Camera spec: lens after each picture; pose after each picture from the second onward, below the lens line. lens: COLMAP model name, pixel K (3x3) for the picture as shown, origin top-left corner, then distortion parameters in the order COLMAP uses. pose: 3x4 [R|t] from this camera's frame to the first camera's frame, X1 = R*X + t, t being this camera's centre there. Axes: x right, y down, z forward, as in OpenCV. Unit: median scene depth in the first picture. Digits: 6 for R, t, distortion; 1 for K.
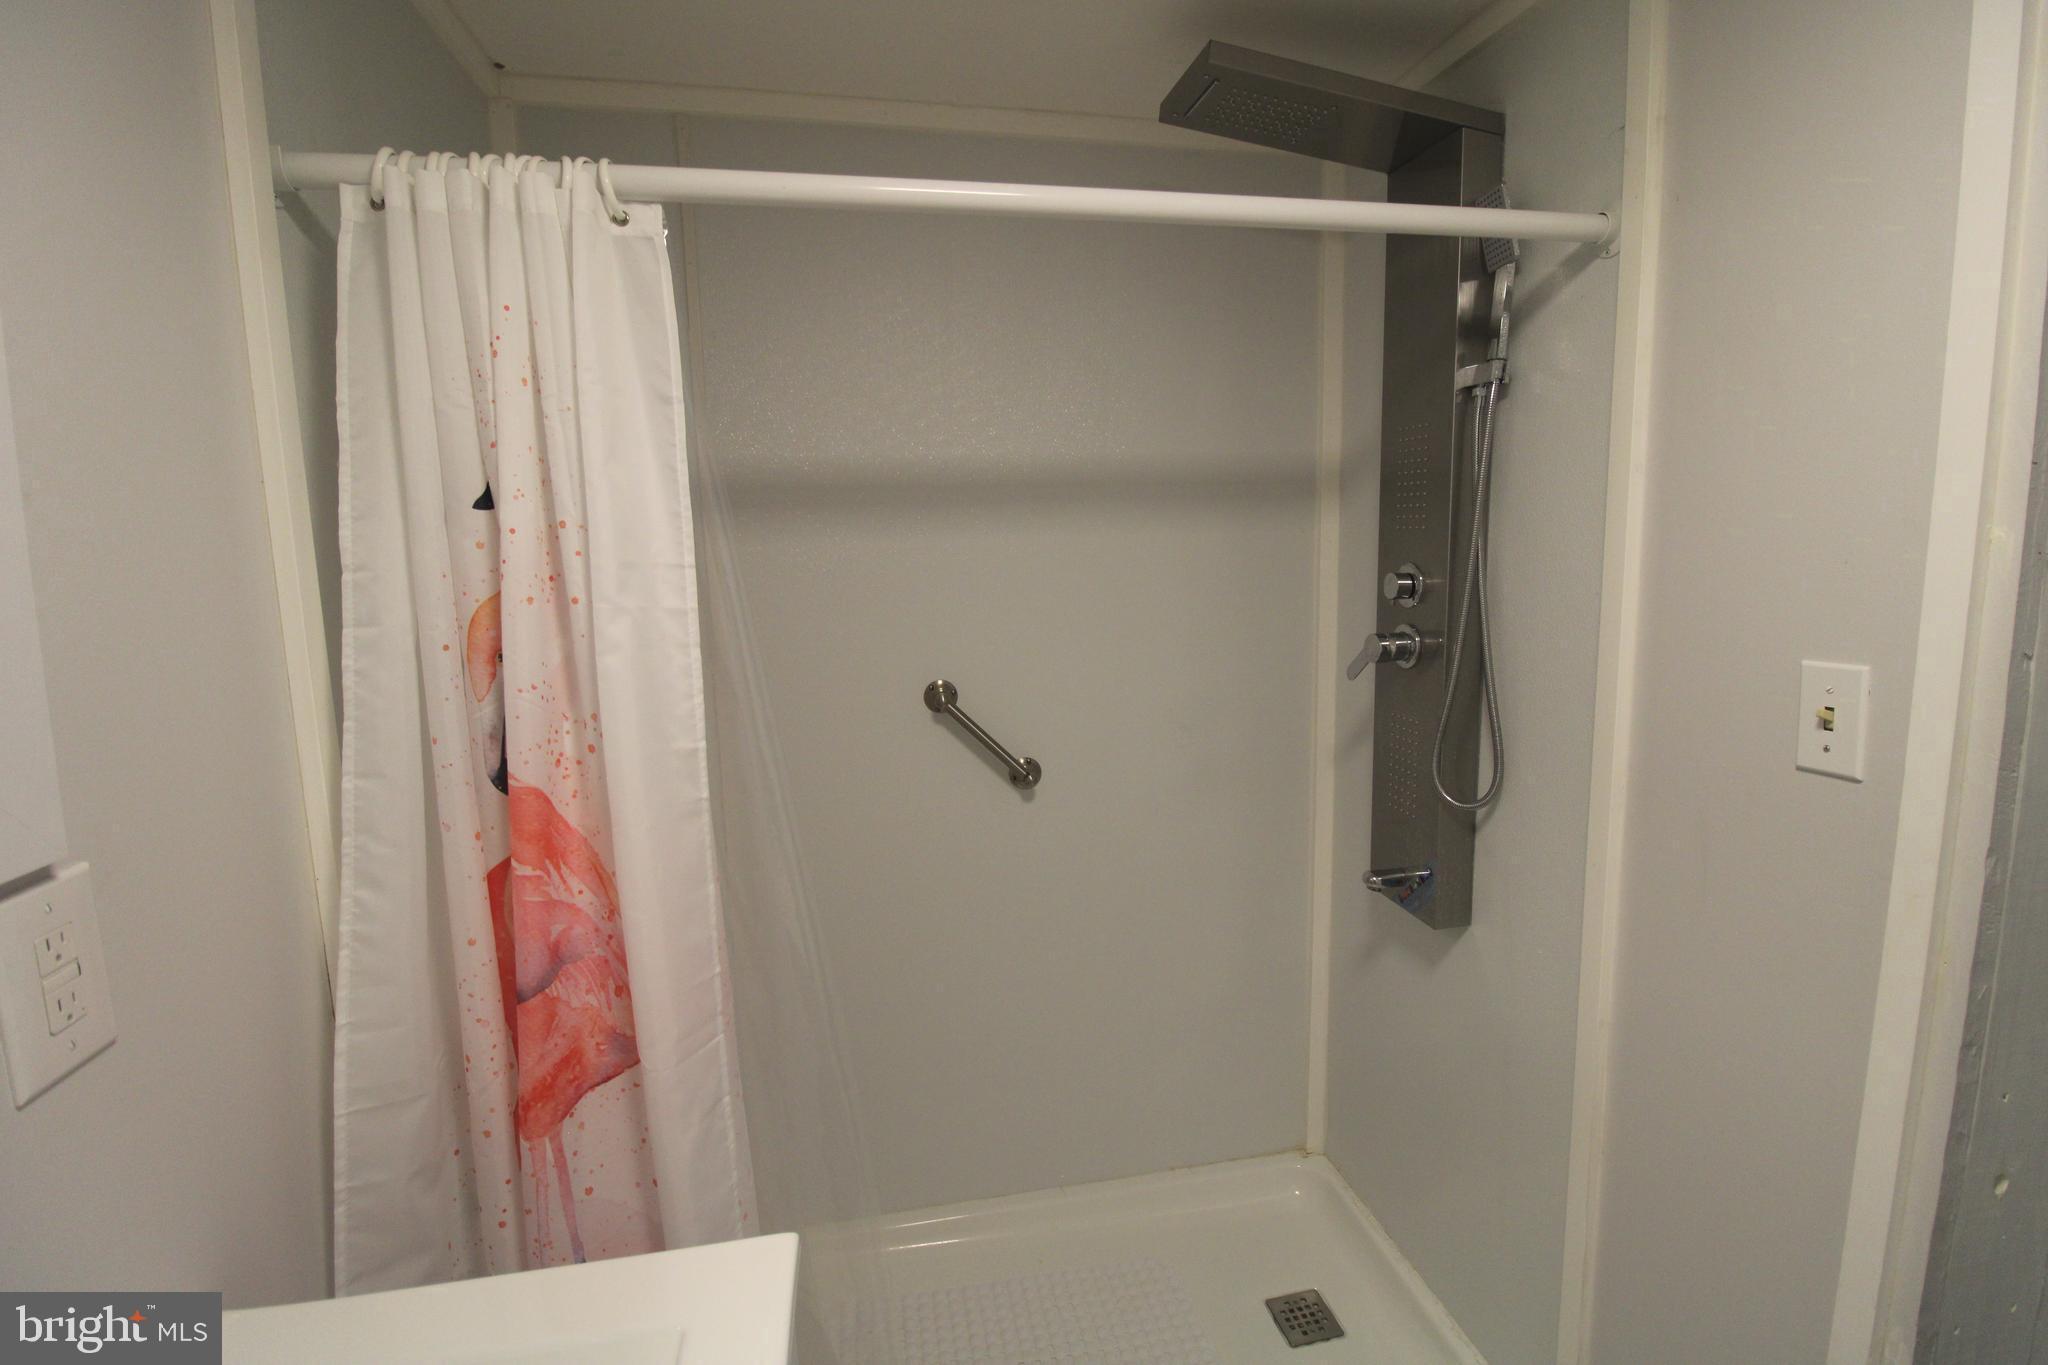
lens RADIAL K [[955.2, 0, 1044.1], [0, 955.2, 661.0], [0, 0, 1]] dist [0.001597, -0.014378]
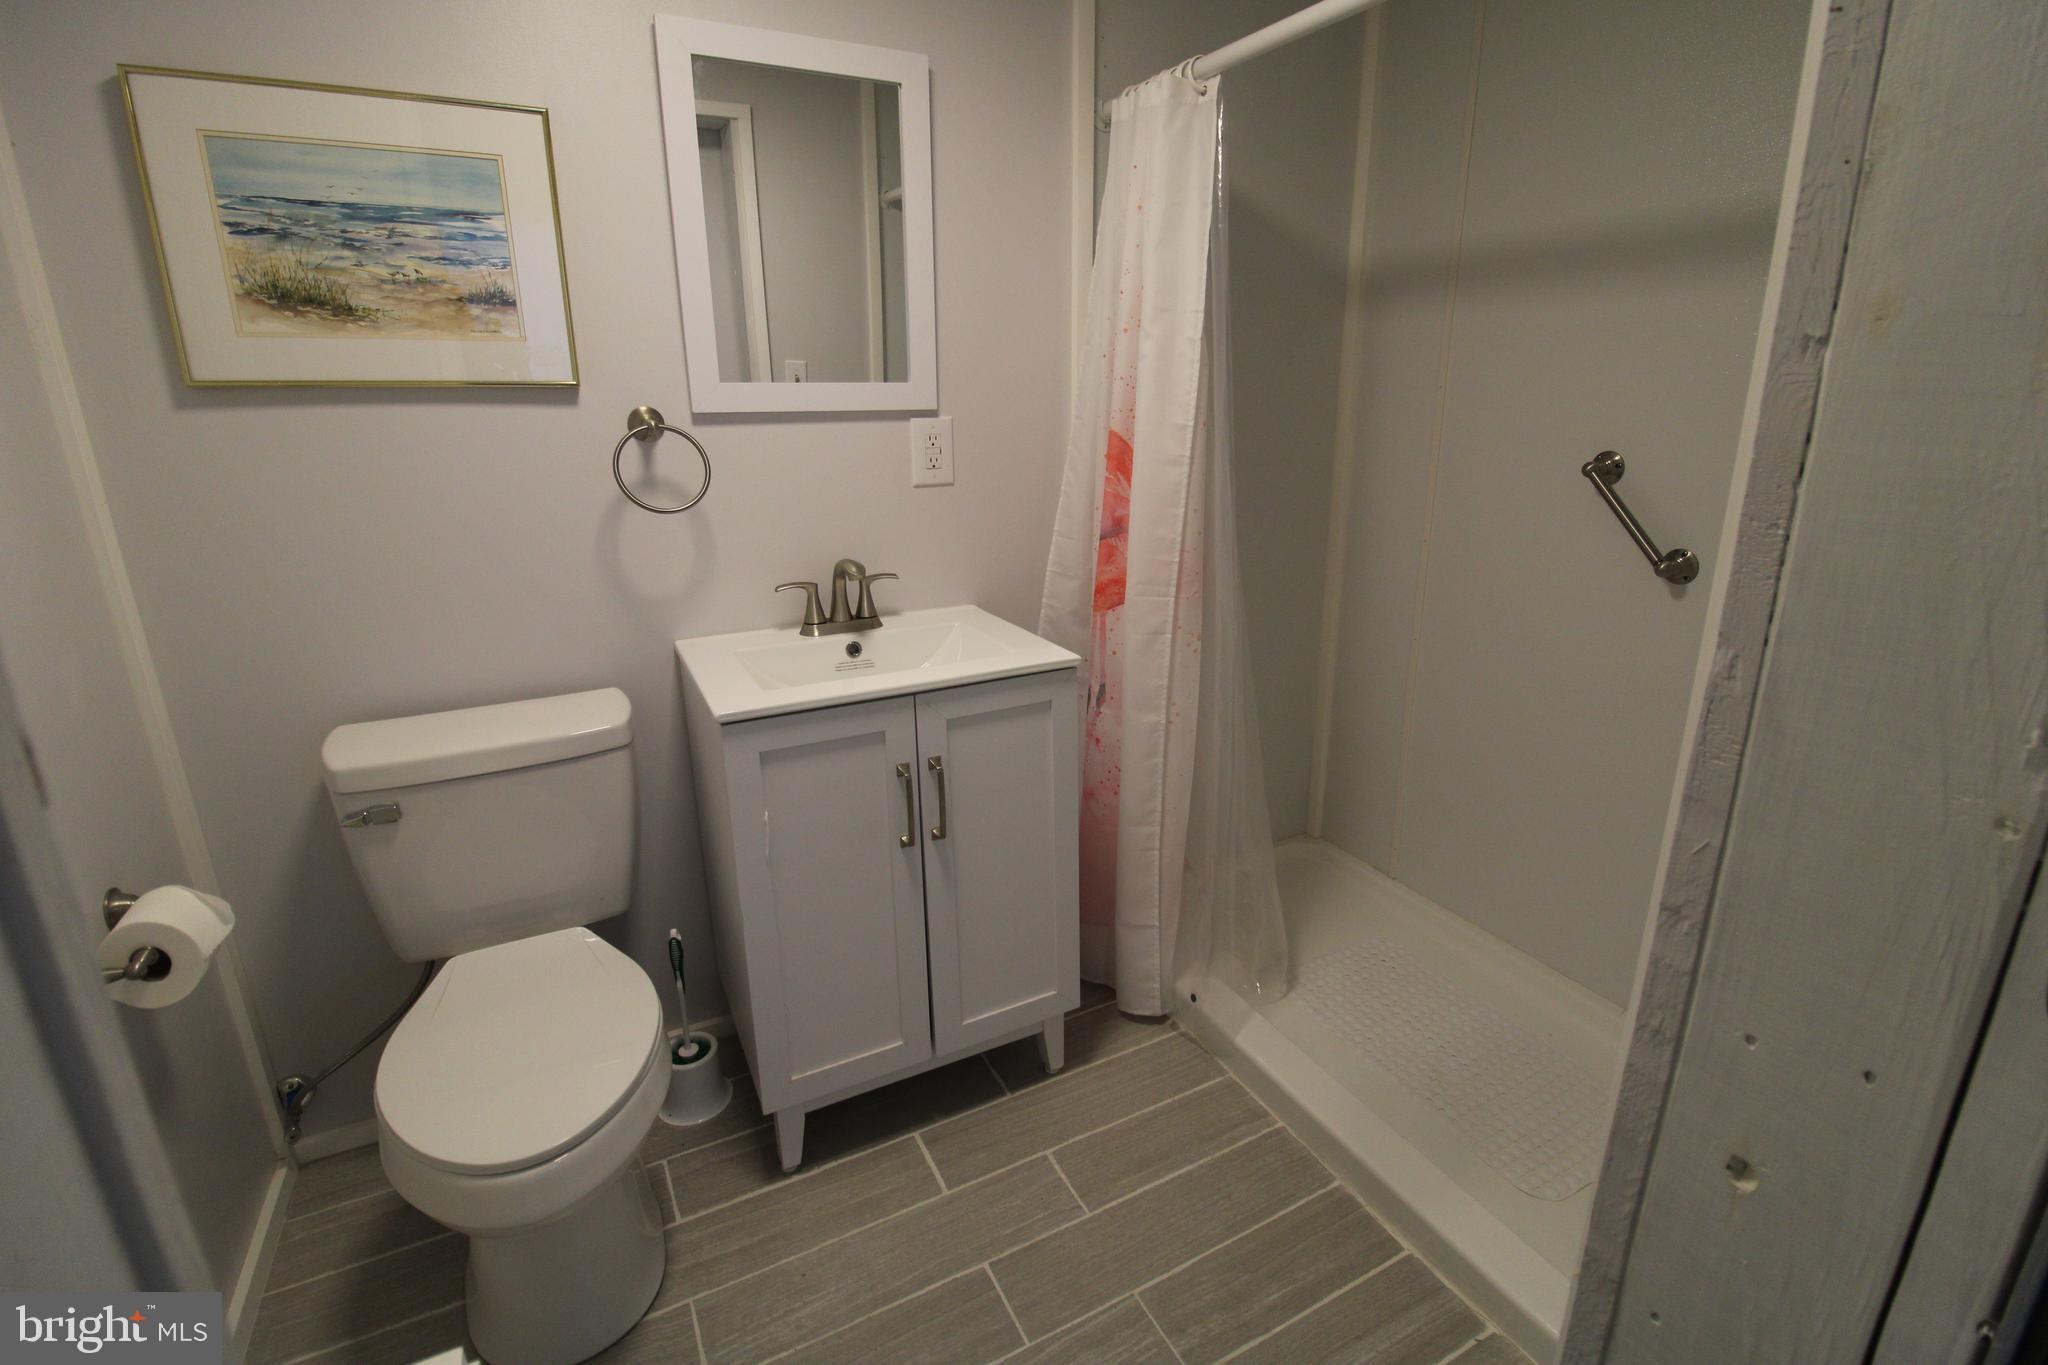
lens RADIAL K [[955.5, 0, 1046.6], [0, 955.5, 662.3], [0, 0, 1]] dist [0.000929, -0.013850]
pose [[0.301962, 0.287515, -0.908930, 1.271356], [-0.132124, 0.956857, 0.258781, 0.093360], [0.944120, 0.041950, 0.326922, 0.242054]]
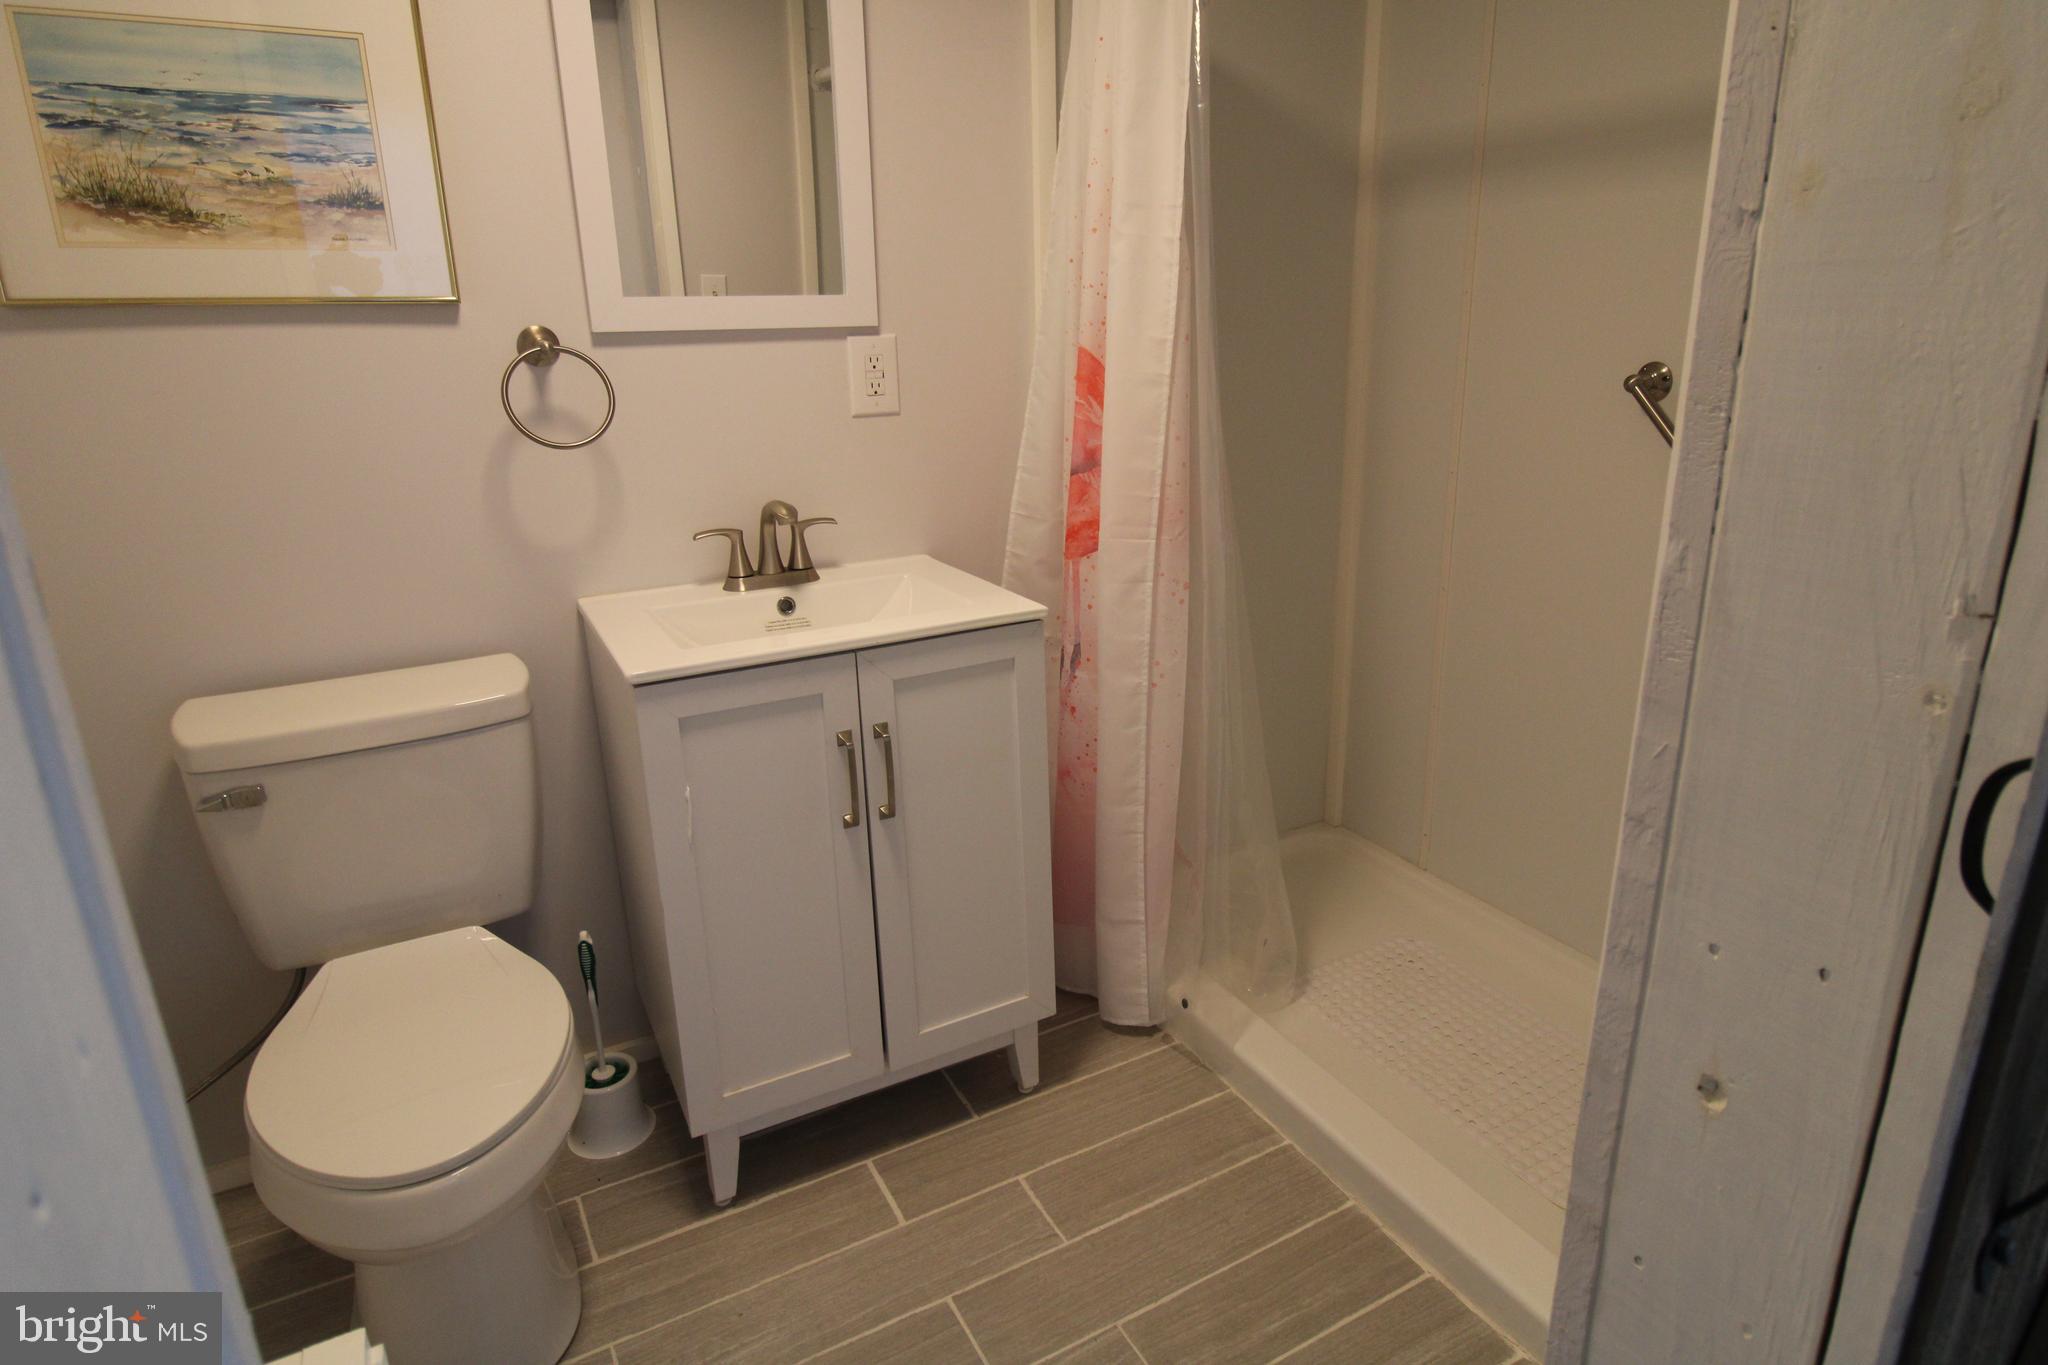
lens RADIAL K [[1166.1, 0, 1044.3], [0, 1166.1, 659.2], [0, 0, 1]] dist [0.008252, -0.012168]
pose [[0.317091, 0.292474, -0.902171, 1.391214], [-0.118093, 0.956033, 0.268429, 0.108105], [0.941014, 0.021423, 0.337689, 0.242626]]
